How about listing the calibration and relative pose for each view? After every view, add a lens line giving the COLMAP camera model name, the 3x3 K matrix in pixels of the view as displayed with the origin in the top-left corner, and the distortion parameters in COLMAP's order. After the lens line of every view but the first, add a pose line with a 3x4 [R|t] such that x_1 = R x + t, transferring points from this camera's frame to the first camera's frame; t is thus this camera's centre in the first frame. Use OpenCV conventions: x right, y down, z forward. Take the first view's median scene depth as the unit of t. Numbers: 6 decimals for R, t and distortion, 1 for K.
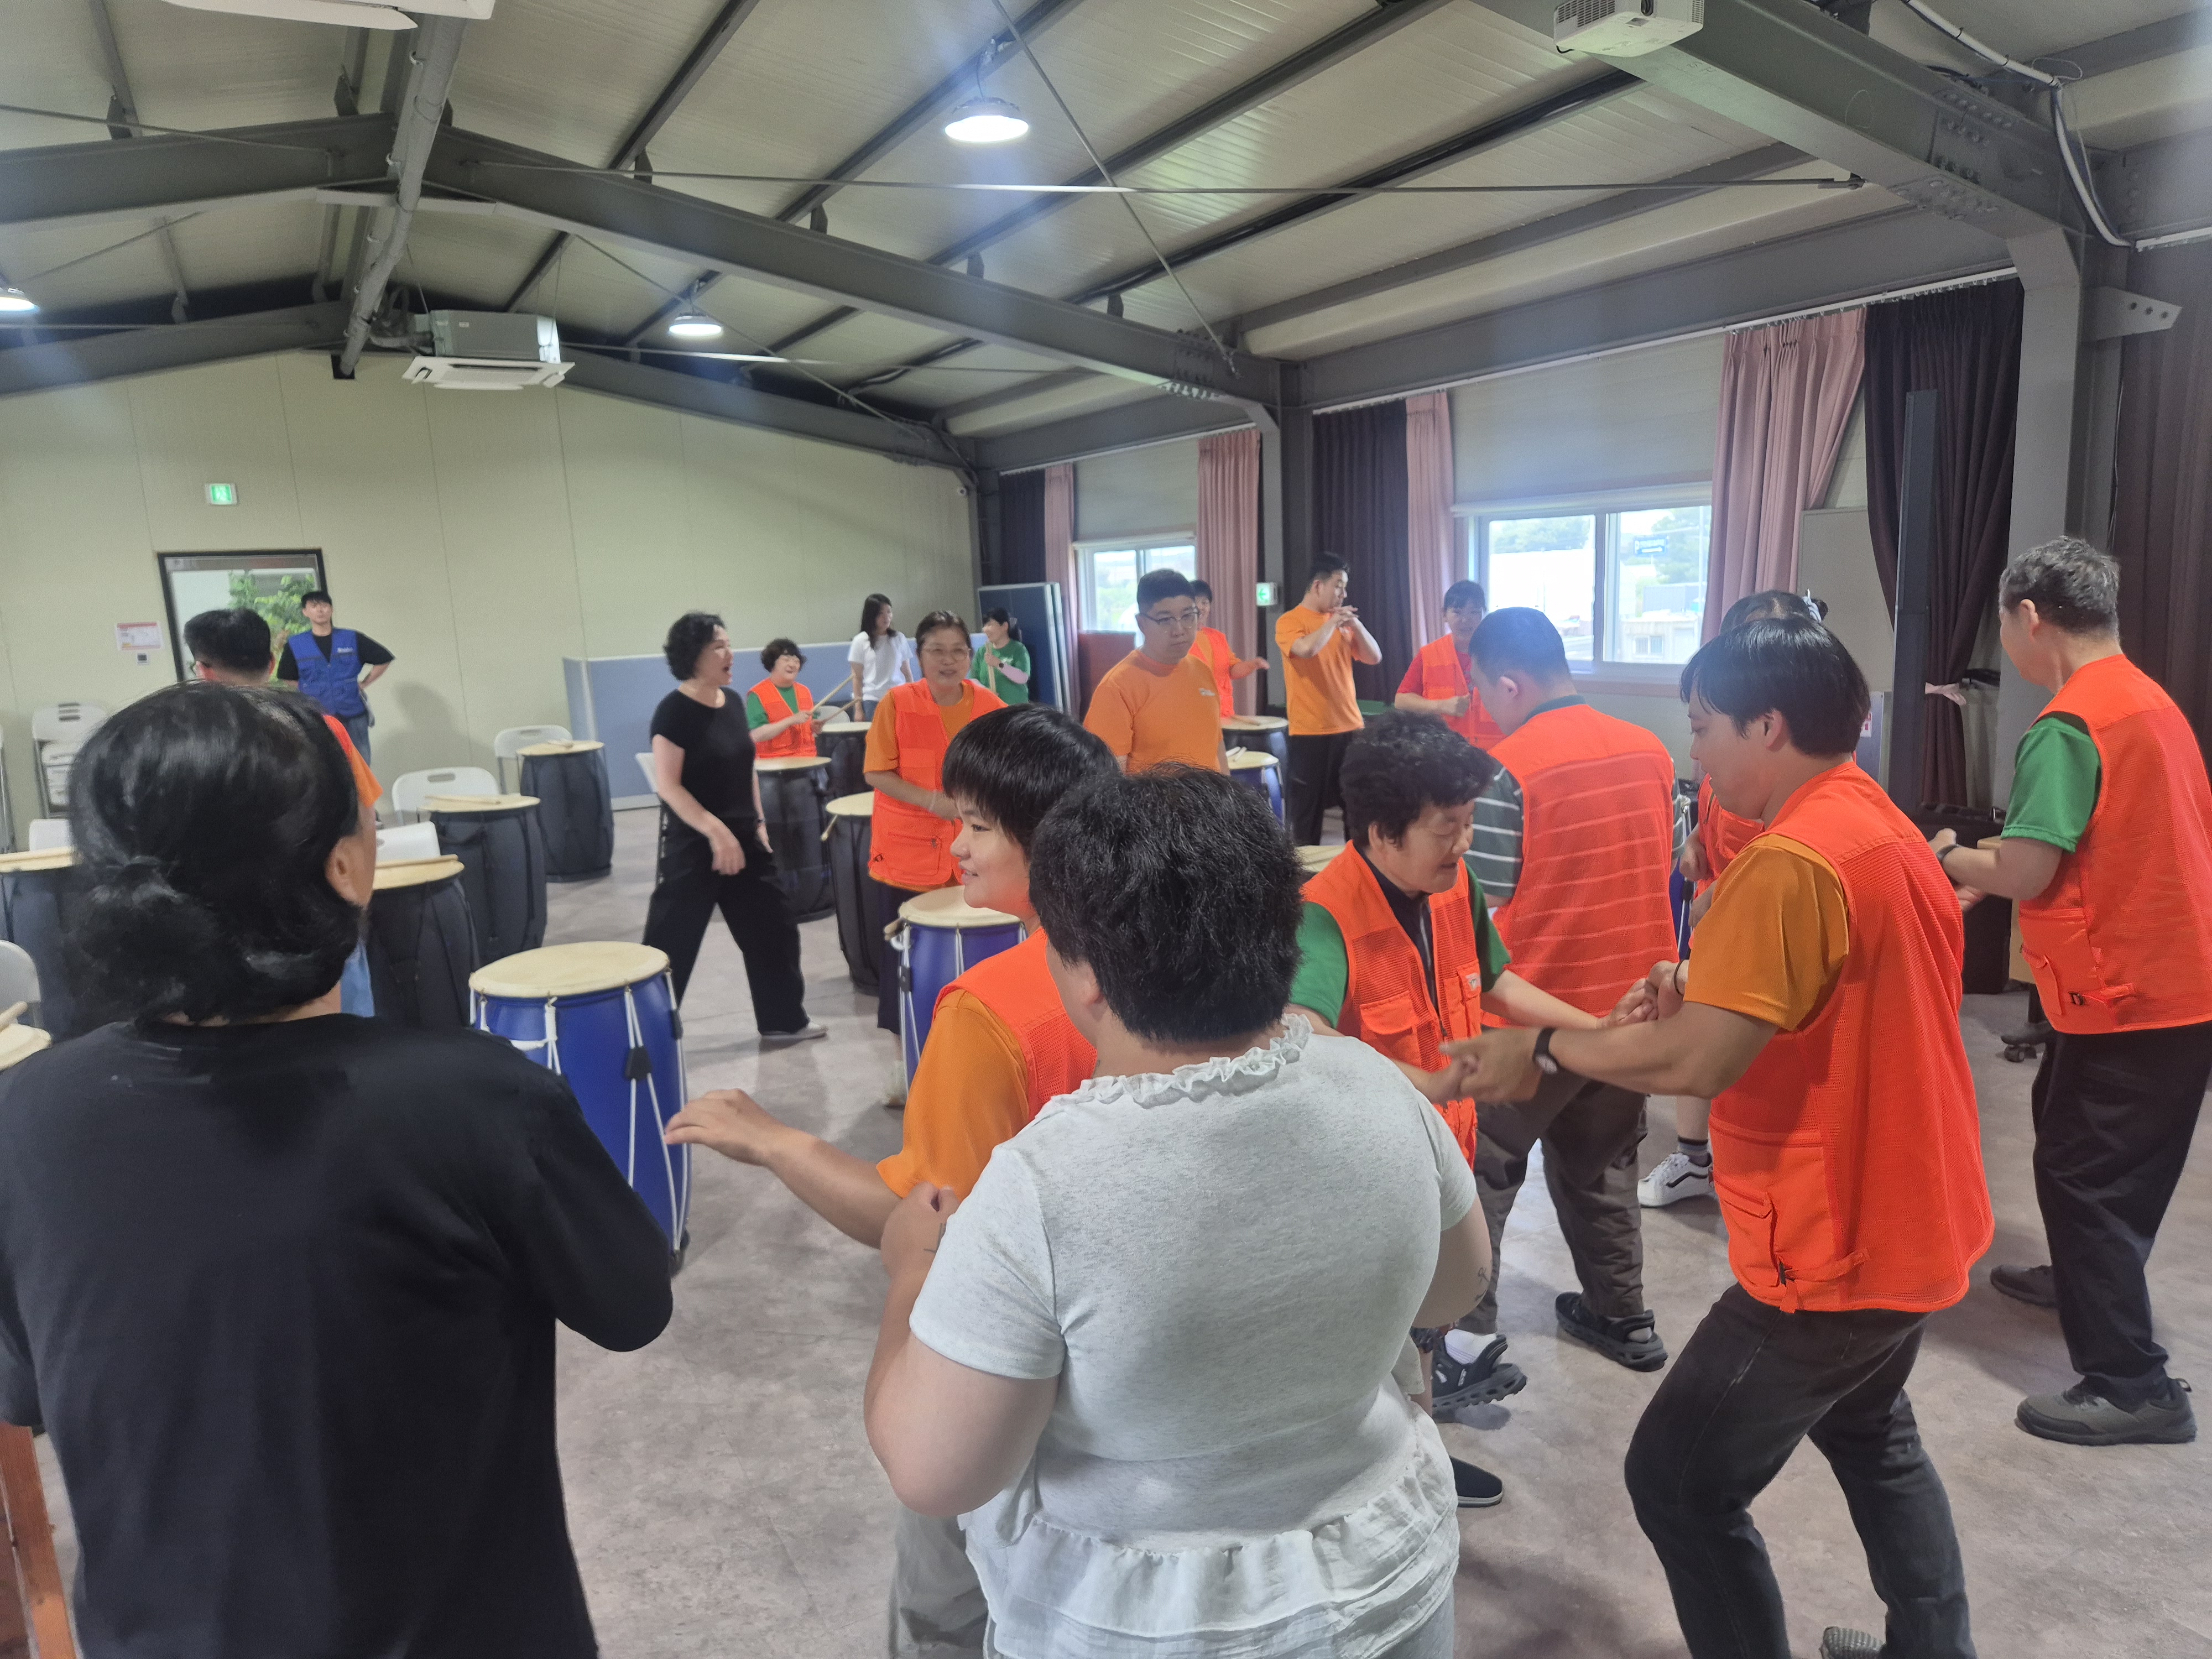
lens RADIAL K [[1481.7, 0, 1095.3], [0, 1481.7, 864.2], [0, 0, 1]] dist [0.077528, -0.054184]
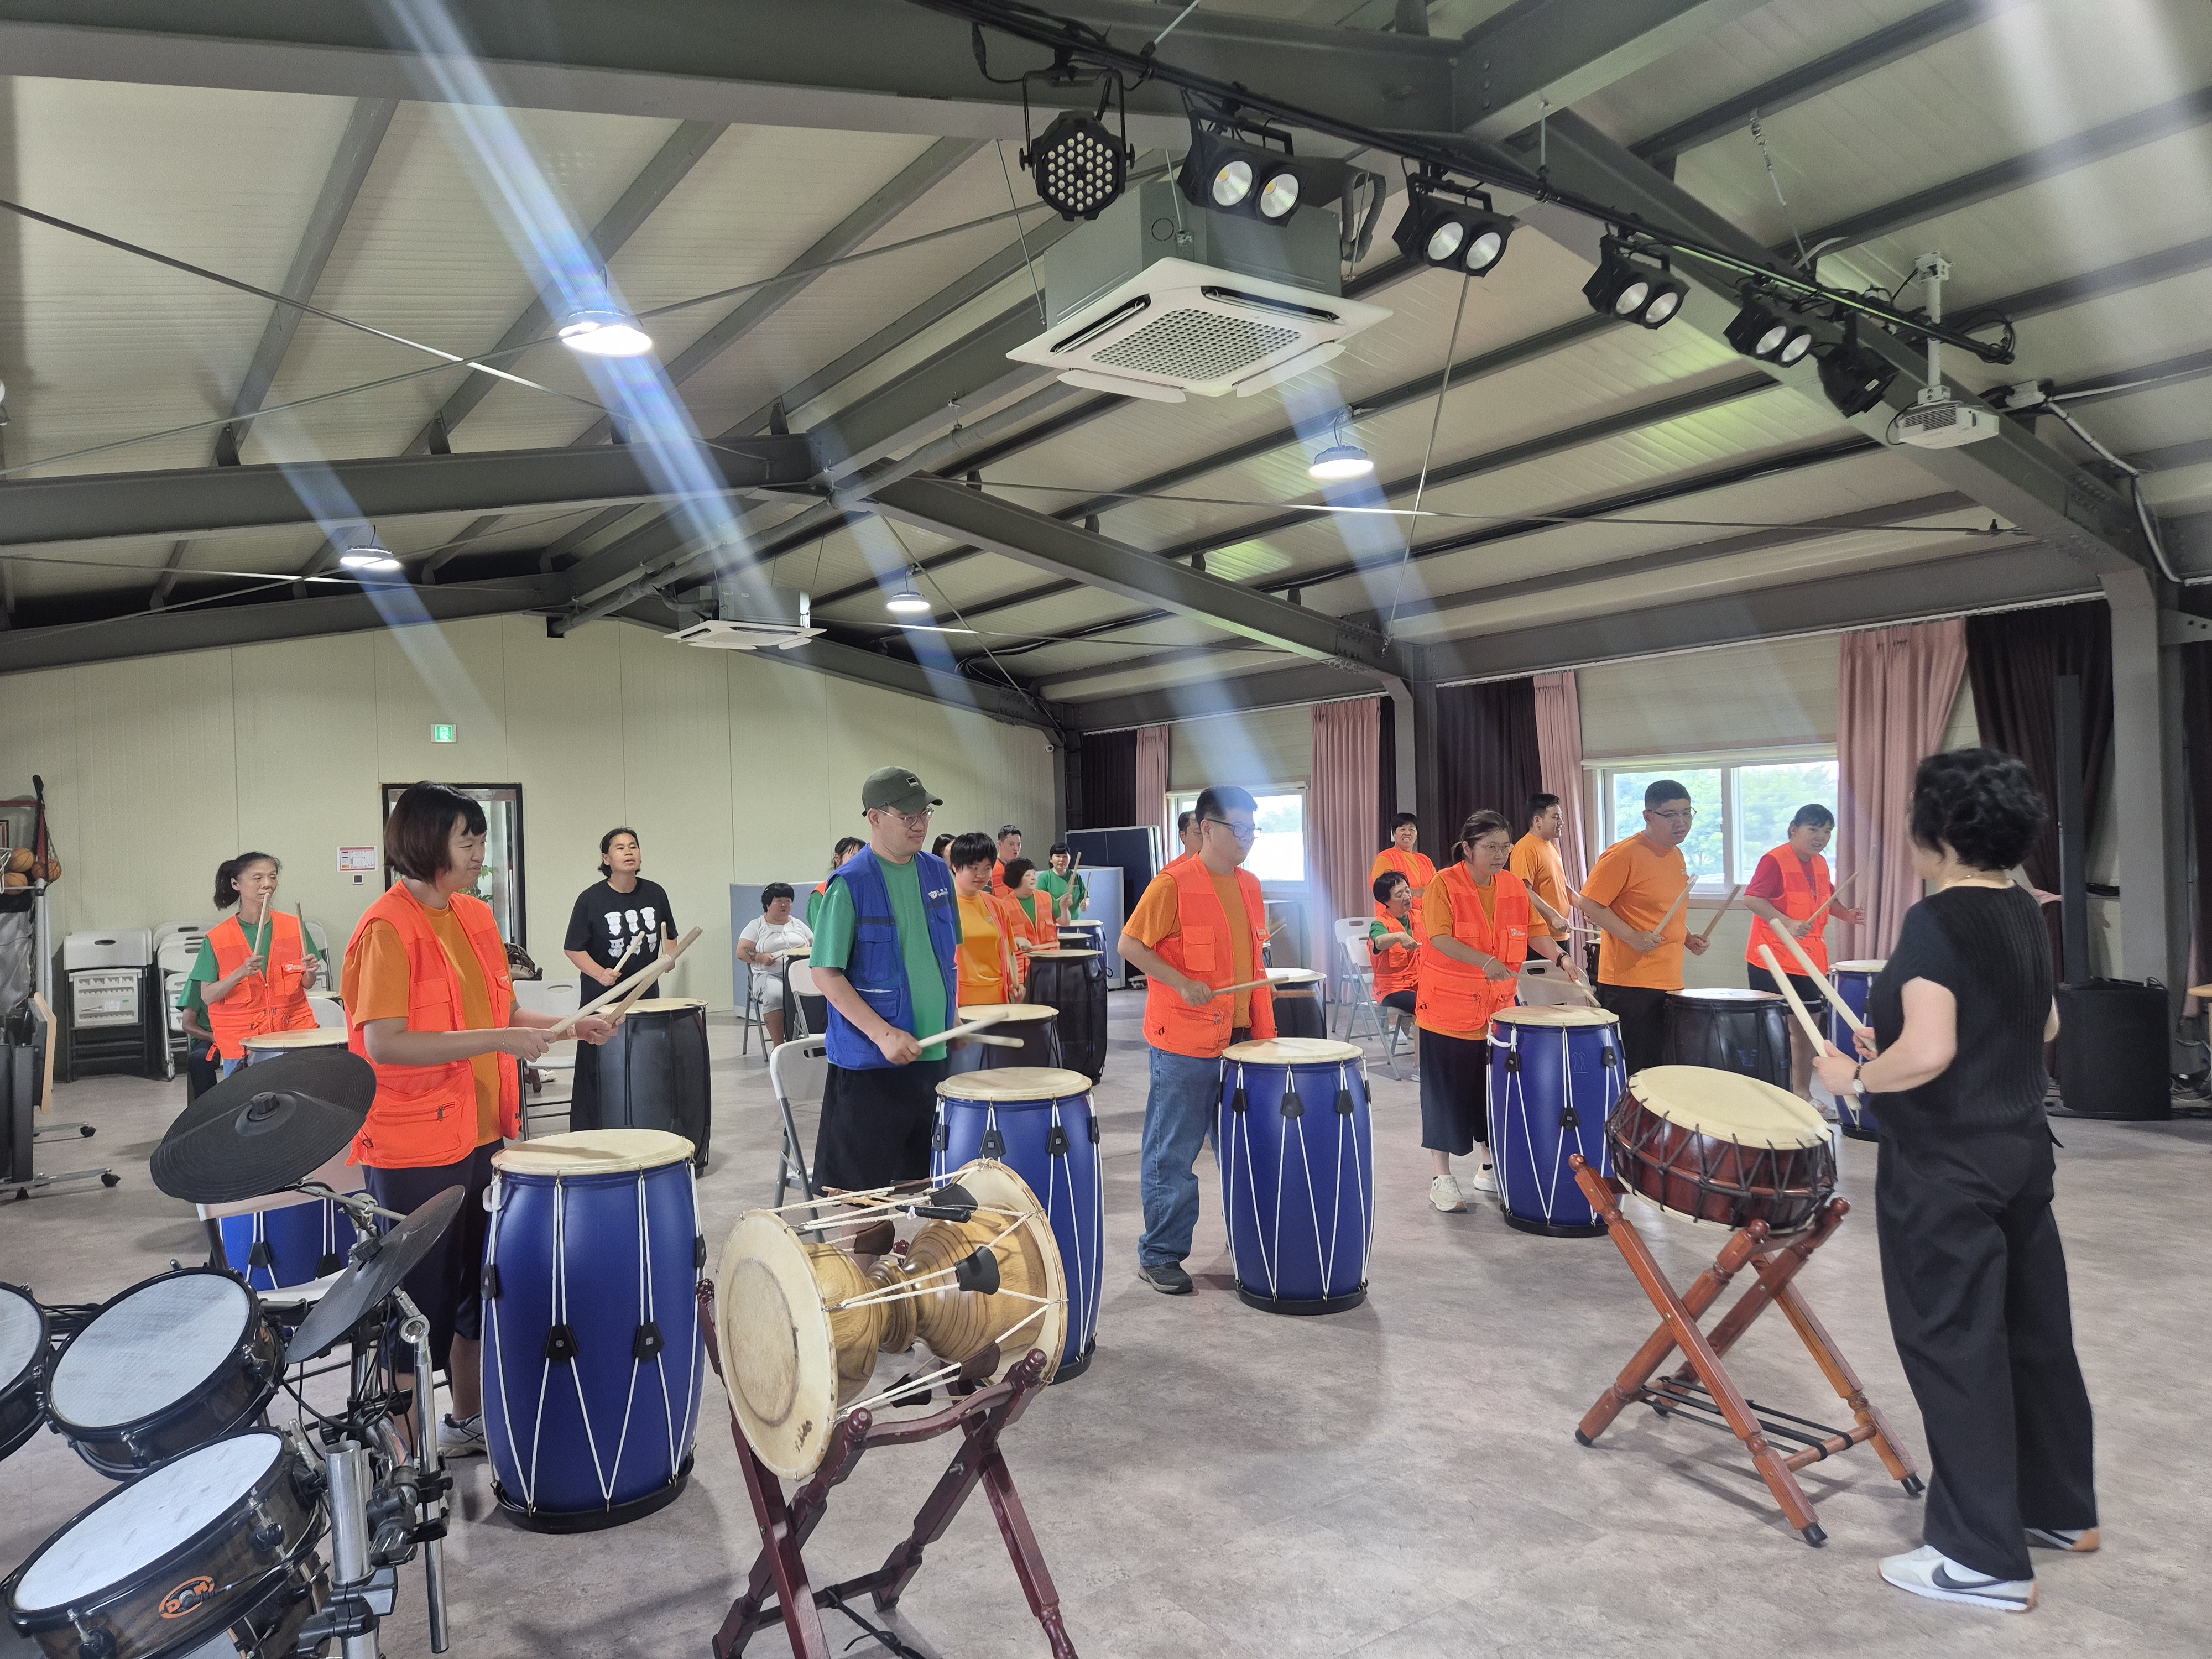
lens RADIAL K [[1481.7, 0, 1091.3], [0, 1481.7, 841.7], [0, 0, 1]] dist [0.077528, -0.054184]
pose [[0.992998, 0.017837, 0.116776, -0.303327], [0.005506, 0.980473, -0.196578, 0.063268], [-0.118002, 0.195844, 0.973509, -0.128390]]
